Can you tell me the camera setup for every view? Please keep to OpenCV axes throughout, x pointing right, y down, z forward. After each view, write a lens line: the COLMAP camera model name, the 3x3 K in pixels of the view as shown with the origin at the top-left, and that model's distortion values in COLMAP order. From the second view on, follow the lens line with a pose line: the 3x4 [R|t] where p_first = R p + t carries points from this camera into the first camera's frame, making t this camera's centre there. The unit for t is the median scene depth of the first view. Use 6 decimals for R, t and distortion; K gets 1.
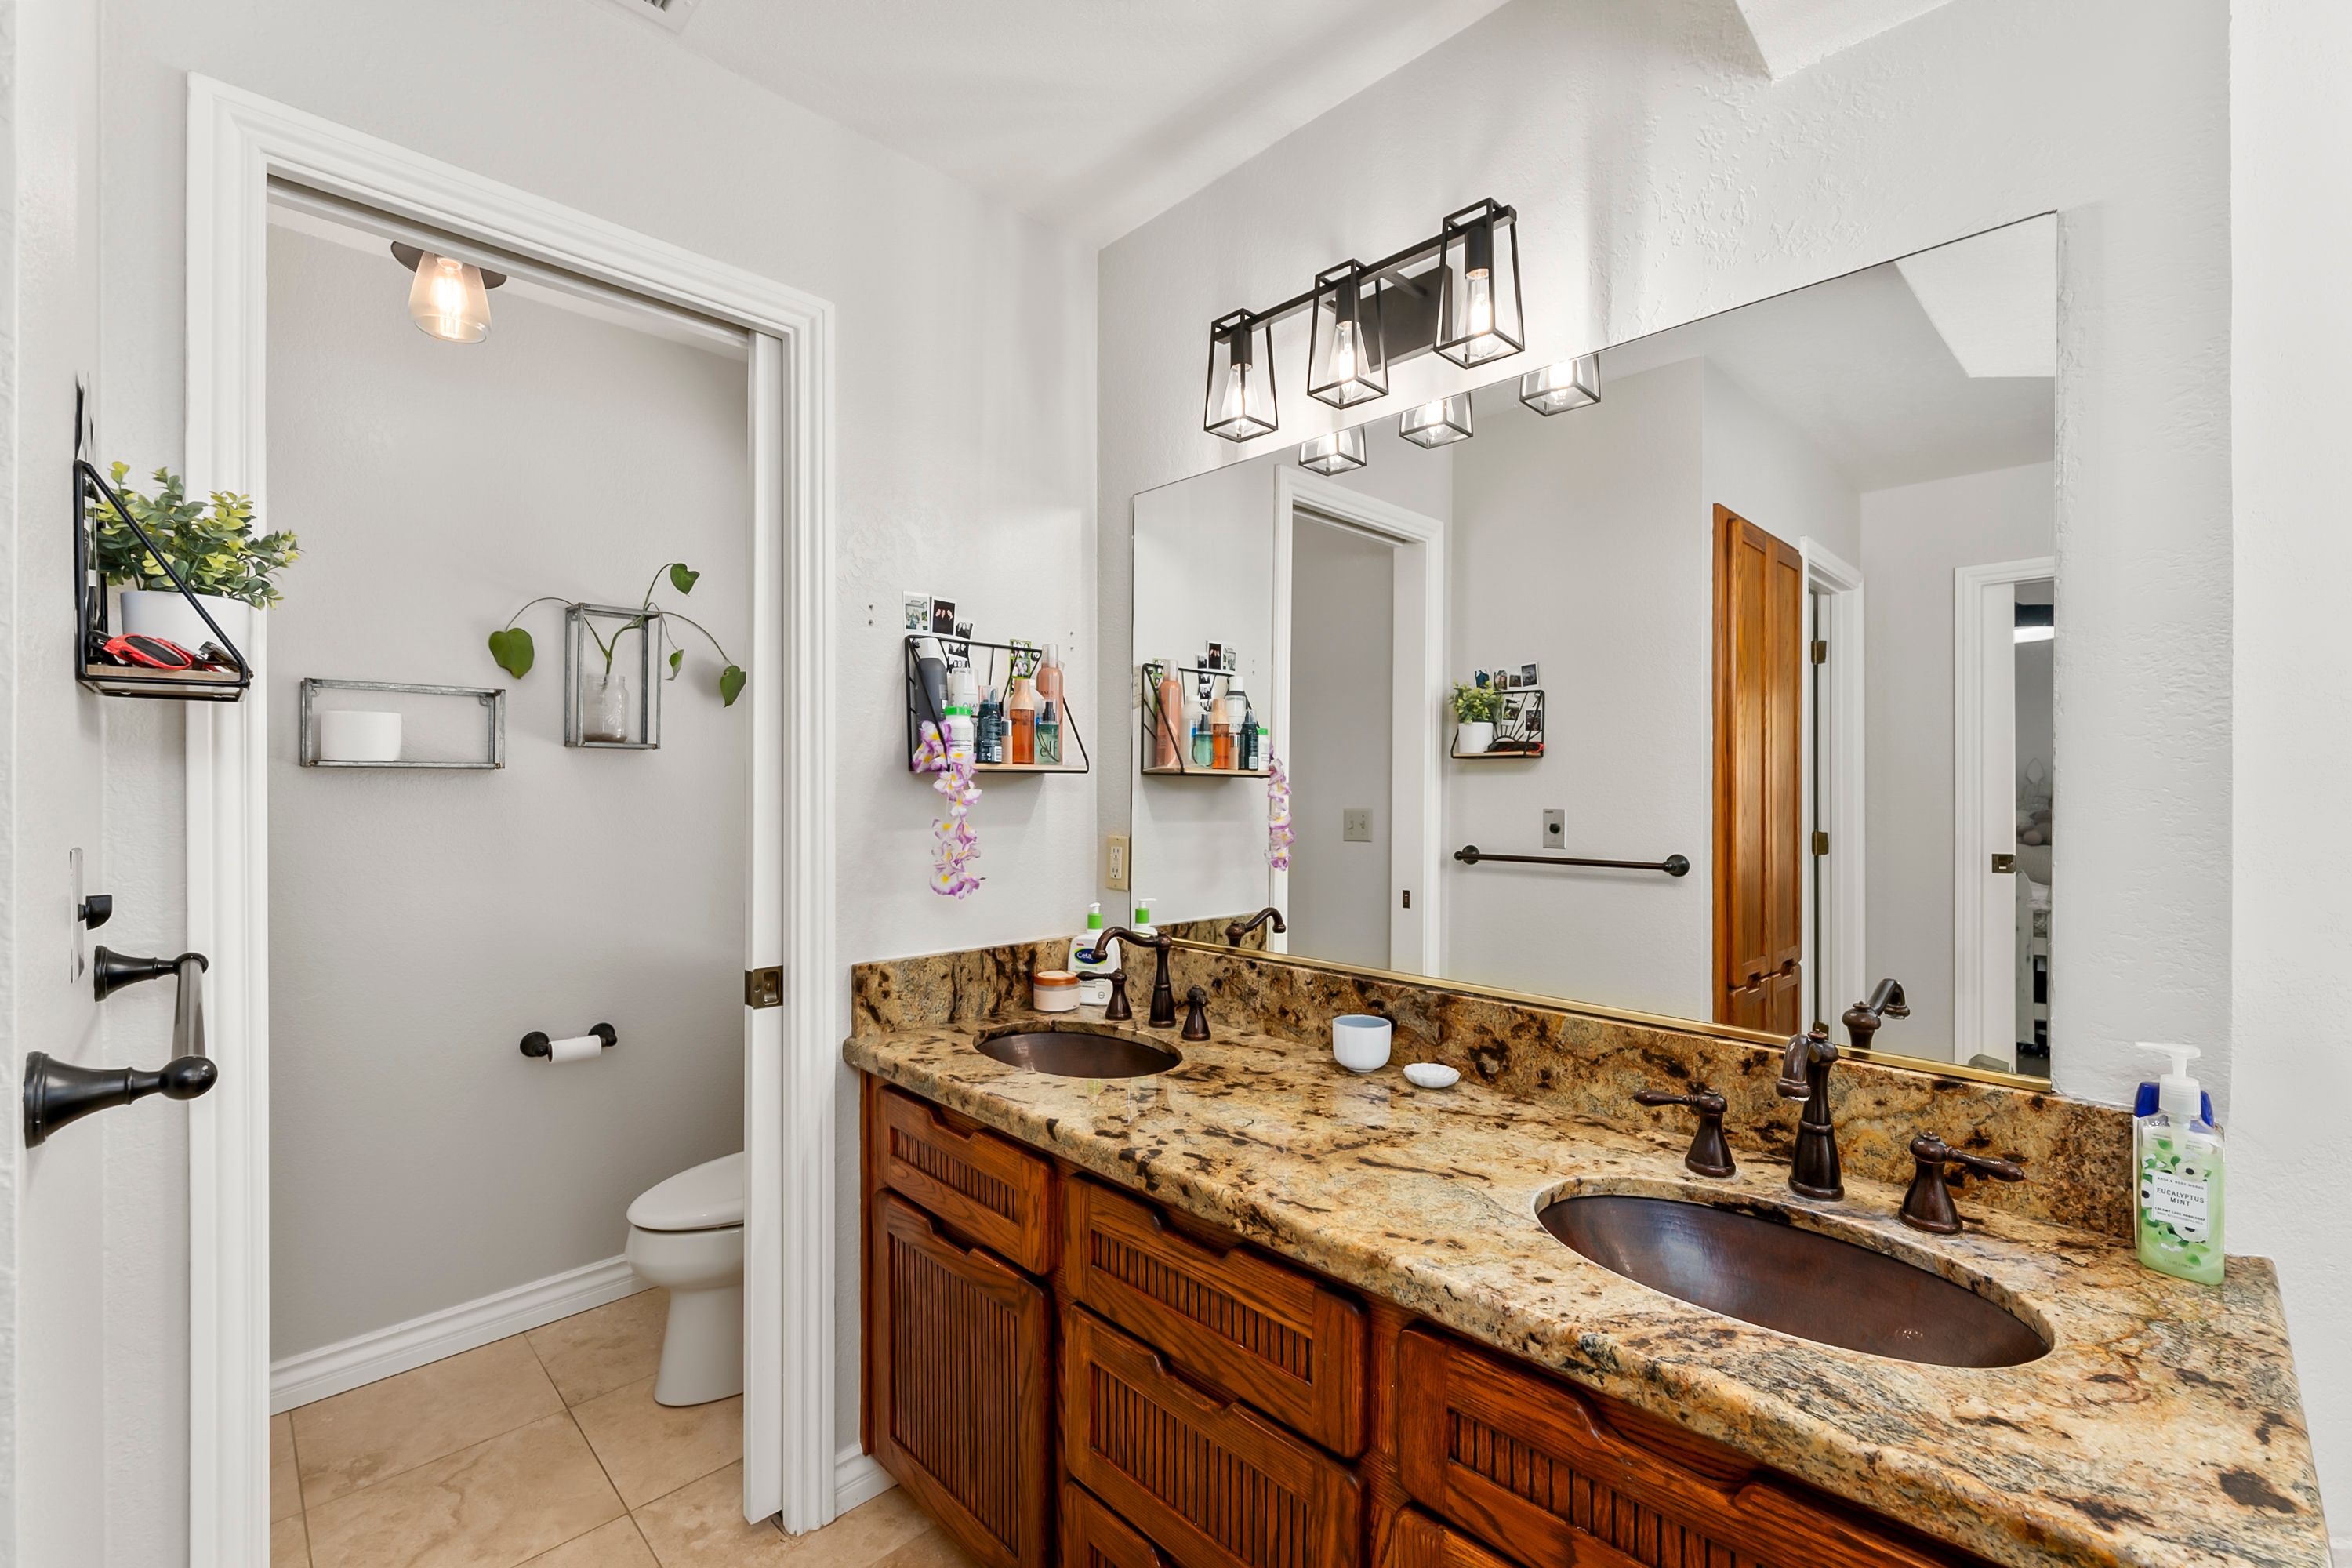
lens RADIAL K [[986.1, 0, 1176.0], [0, 986.1, 784.0], [0, 0, 1]] dist [0.000347, 0.000017]
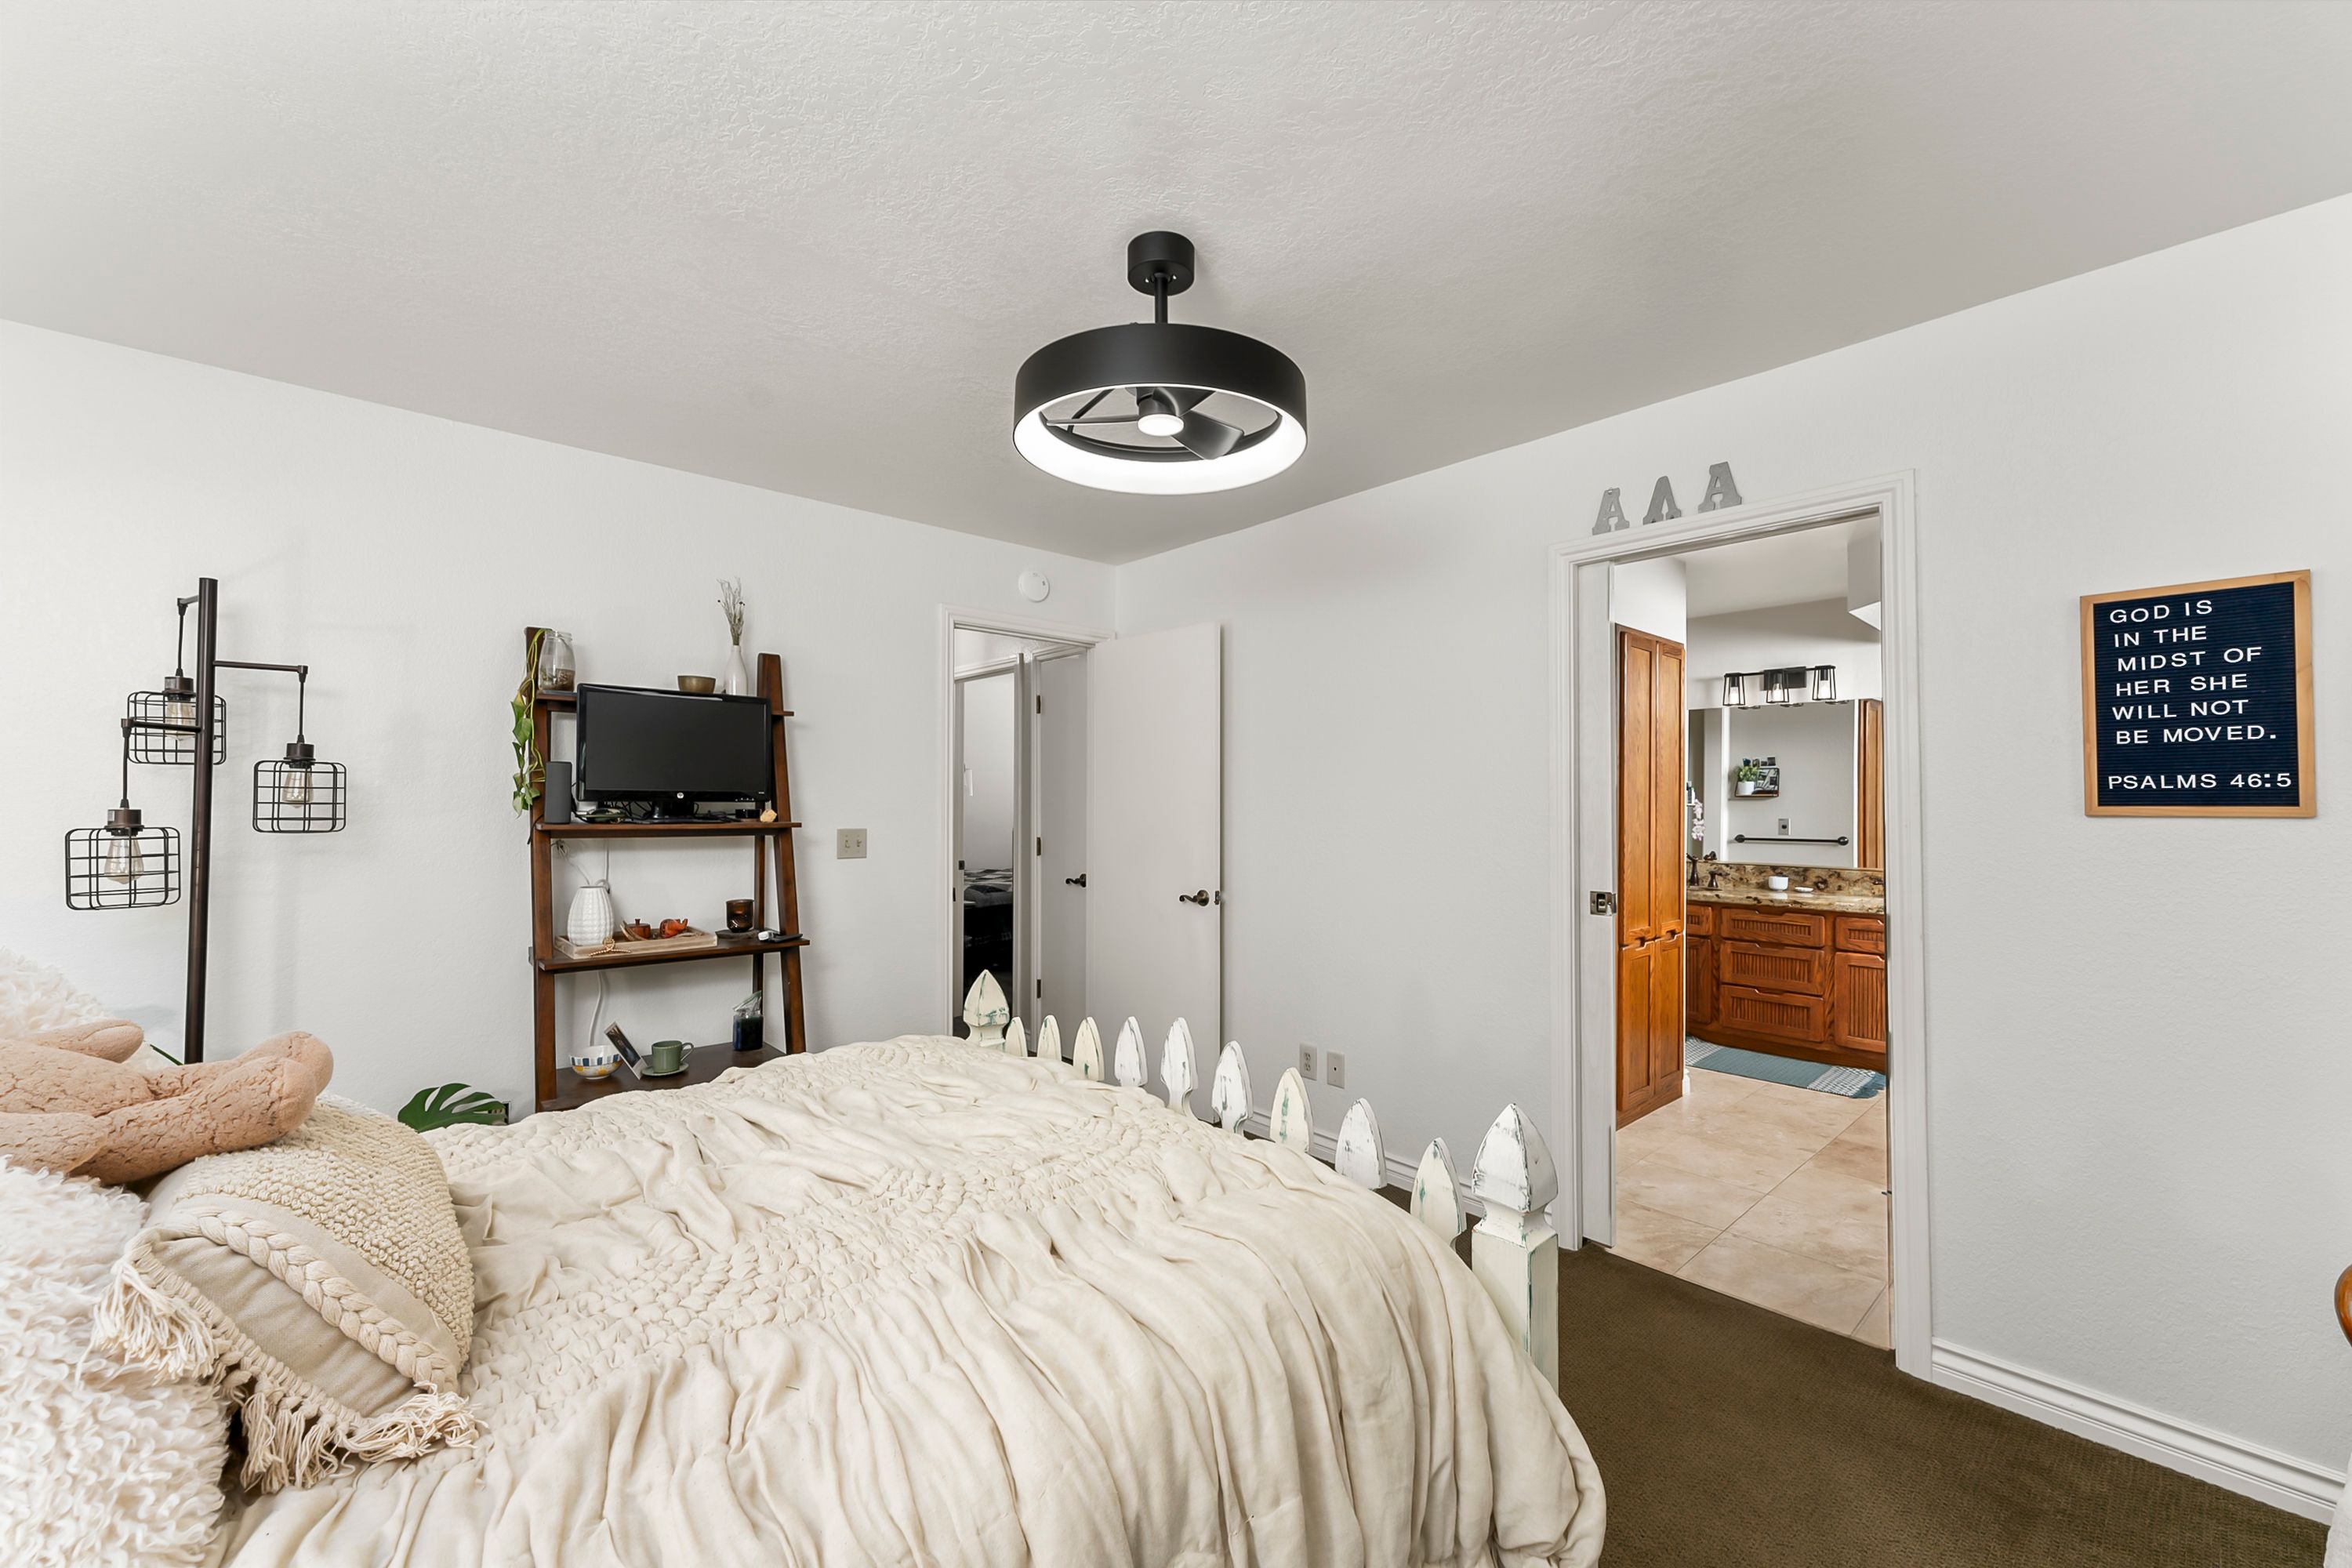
lens RADIAL K [[932.8, 0, 1176.0], [0, 932.8, 784.0], [0, 0, 1]] dist [0.000468, 0.000031]
pose [[0.998637, -0.004295, -0.052009, -0.950560], [0.003388, 0.999841, -0.017511, -0.022590], [0.052076, 0.017311, 0.998493, -1.305438]]
